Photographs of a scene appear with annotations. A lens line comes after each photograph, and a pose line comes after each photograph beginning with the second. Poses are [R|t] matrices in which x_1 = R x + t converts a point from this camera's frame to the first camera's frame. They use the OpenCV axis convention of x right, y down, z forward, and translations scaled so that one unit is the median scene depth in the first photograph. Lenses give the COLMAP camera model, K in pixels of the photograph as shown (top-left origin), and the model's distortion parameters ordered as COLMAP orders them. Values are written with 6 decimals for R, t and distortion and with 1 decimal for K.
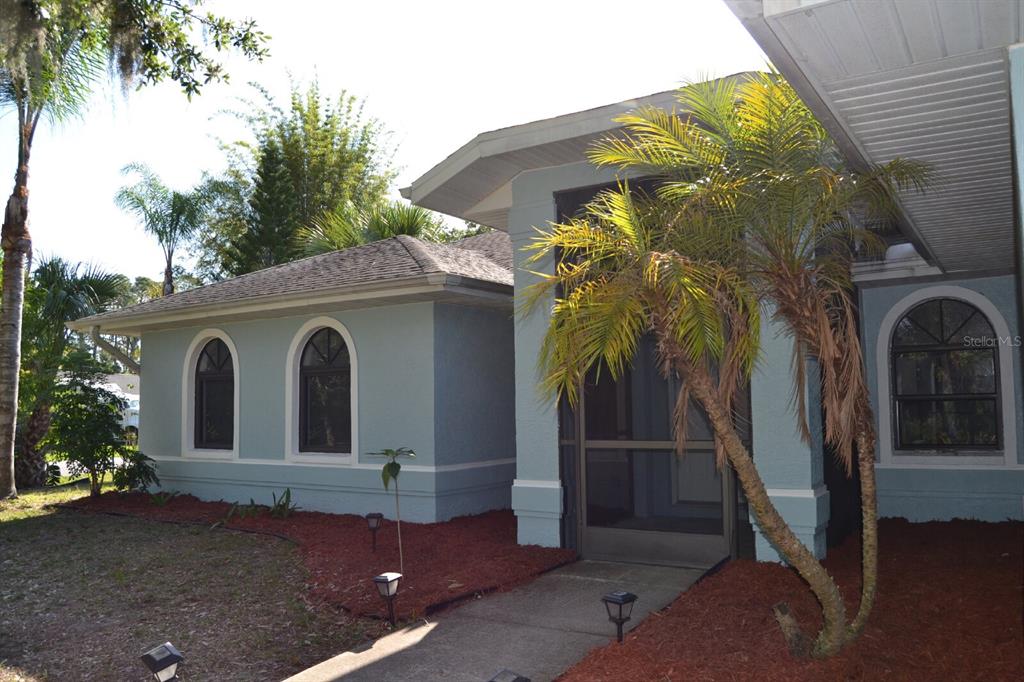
lens RADIAL K [[812.9, 0, 512.0], [0, 812.9, 341.0], [0, 0, 1]] dist [-0.078914, -0.000076]
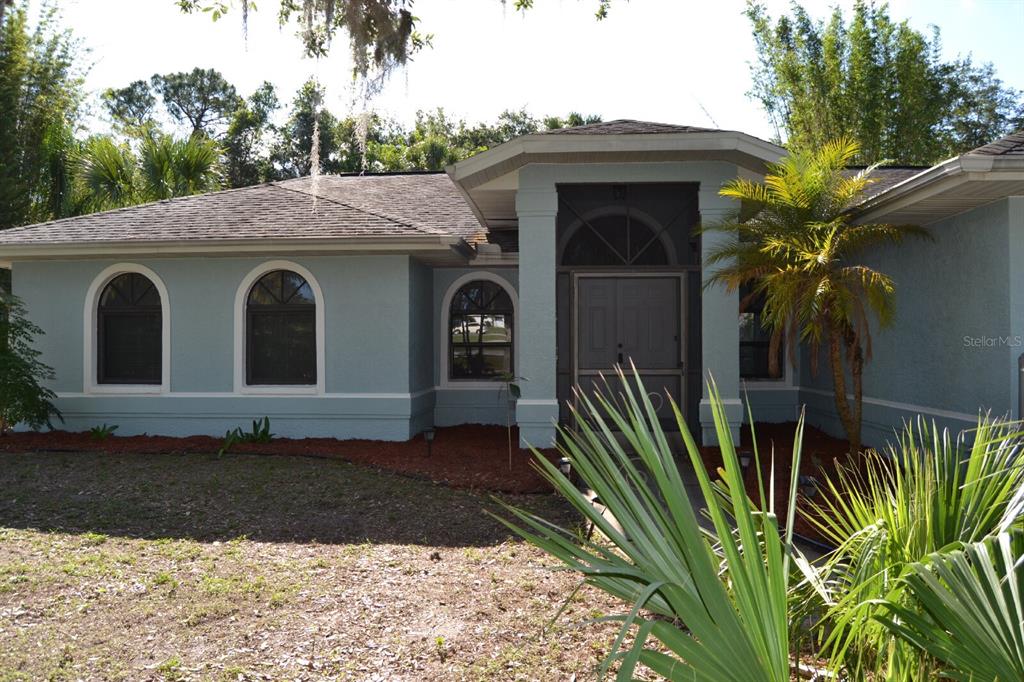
lens RADIAL K [[812.9, 0, 512.0], [0, 812.9, 341.0], [0, 0, 1]] dist [-0.078914, -0.000076]
pose [[0.871759, 0.019385, 0.489550, -0.522340], [-0.050716, 0.997420, 0.050815, 0.007850], [-0.487302, -0.069126, 0.870493, -0.106601]]
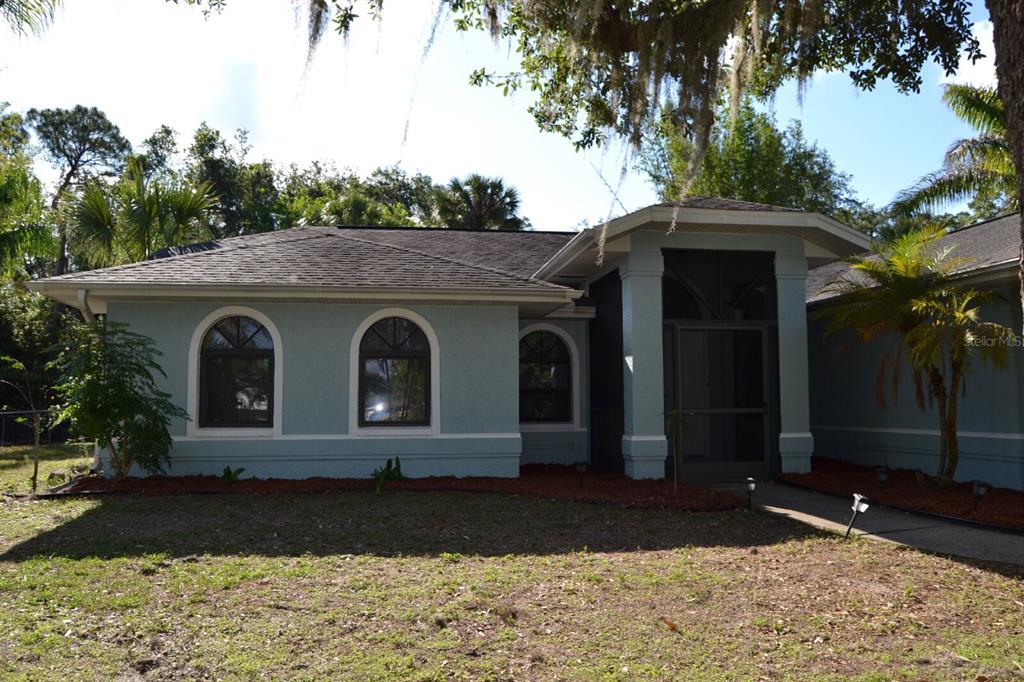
lens RADIAL K [[812.9, 0, 512.0], [0, 812.9, 341.0], [0, 0, 1]] dist [-0.078914, -0.000076]
pose [[0.739363, 0.065460, 0.670117, -0.933322], [-0.060080, 0.997707, -0.031172, 0.045205], [-0.670621, -0.017214, 0.741600, 0.041452]]
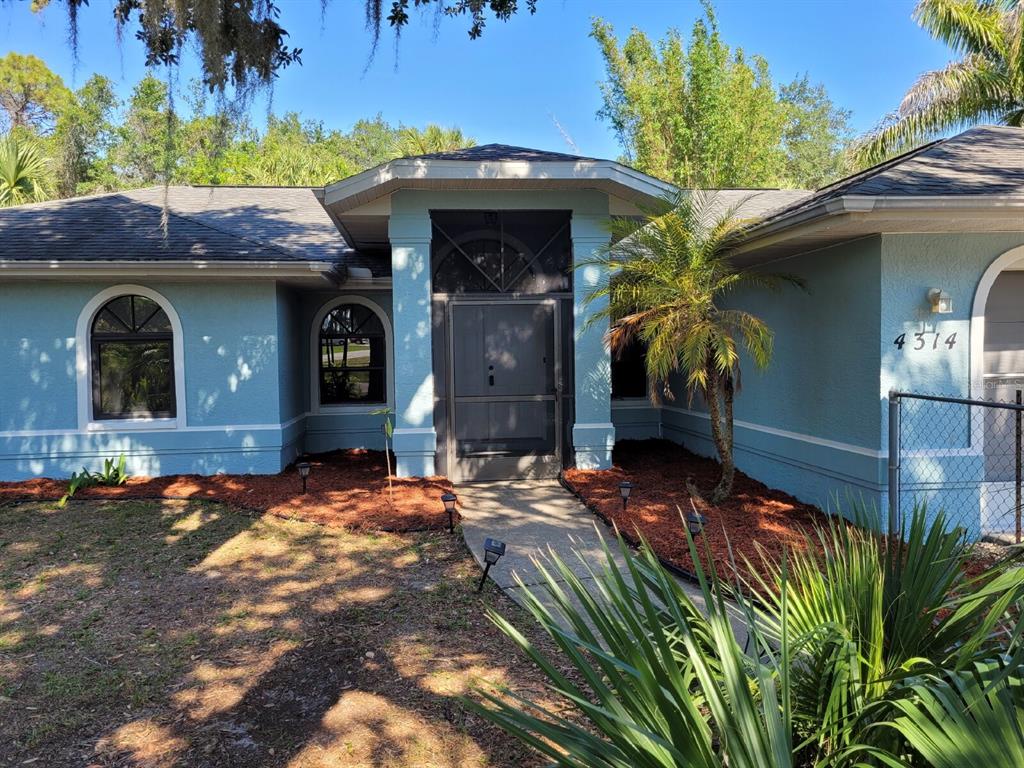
lens RADIAL K [[769.1, 0, 508.5], [0, 769.1, 378.5], [0, 0, 1]] dist [0.063062, -0.058091]
pose [[0.772117, -0.017965, 0.635226, -0.516422], [-0.046722, 0.995290, 0.084938, -0.019326], [-0.633760, -0.095261, 0.767641, -0.049388]]
